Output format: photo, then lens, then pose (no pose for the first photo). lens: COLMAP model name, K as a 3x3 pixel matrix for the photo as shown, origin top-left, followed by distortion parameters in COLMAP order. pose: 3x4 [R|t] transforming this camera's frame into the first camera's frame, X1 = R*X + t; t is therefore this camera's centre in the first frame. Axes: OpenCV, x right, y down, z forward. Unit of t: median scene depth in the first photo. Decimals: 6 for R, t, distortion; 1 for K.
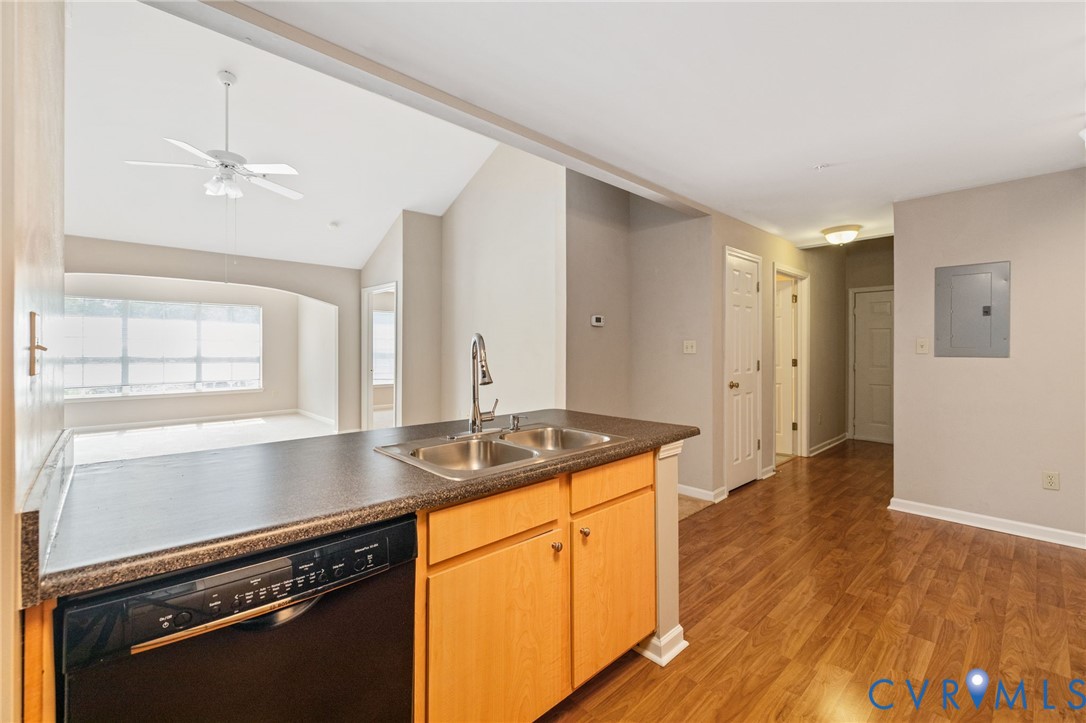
lens RADIAL K [[463.1, 0, 539.7], [0, 463.1, 347.1], [0, 0, 1]] dist [0.003866, 0.000063]
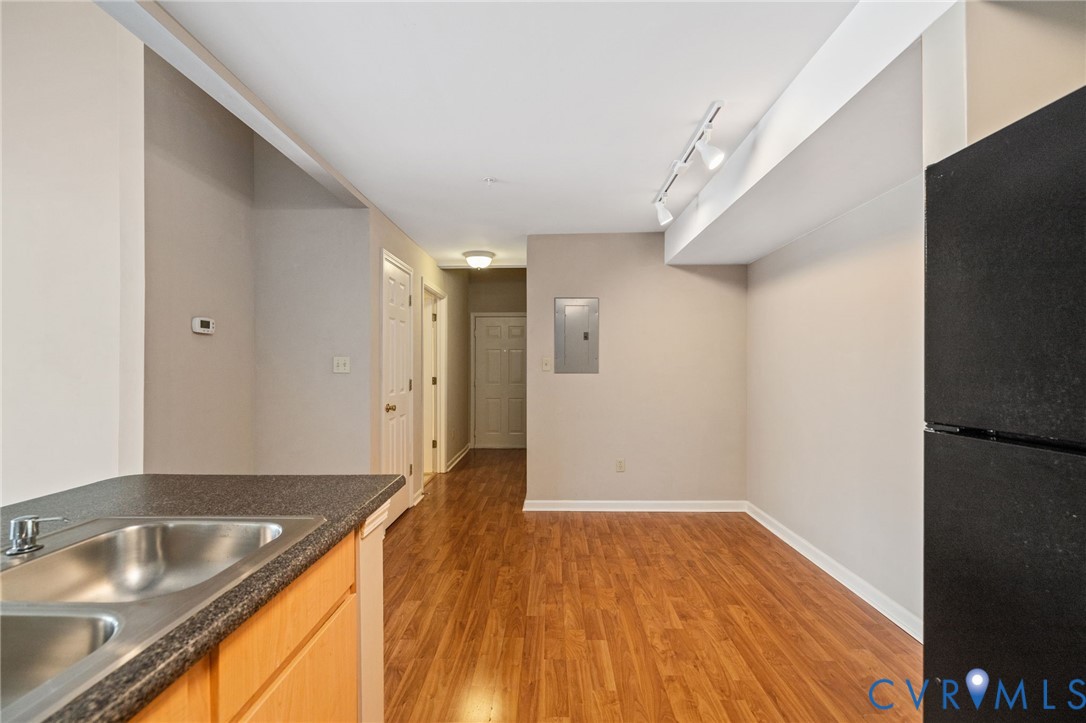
lens RADIAL K [[463.1, 0, 533.9], [0, 463.1, 364.2], [0, 0, 1]] dist [0.003866, 0.000063]
pose [[0.706441, 0.002447, 0.707767, -0.016851], [-0.000038, 0.999994, -0.003419, 0.001984], [-0.707772, 0.002389, 0.706437, 0.222114]]
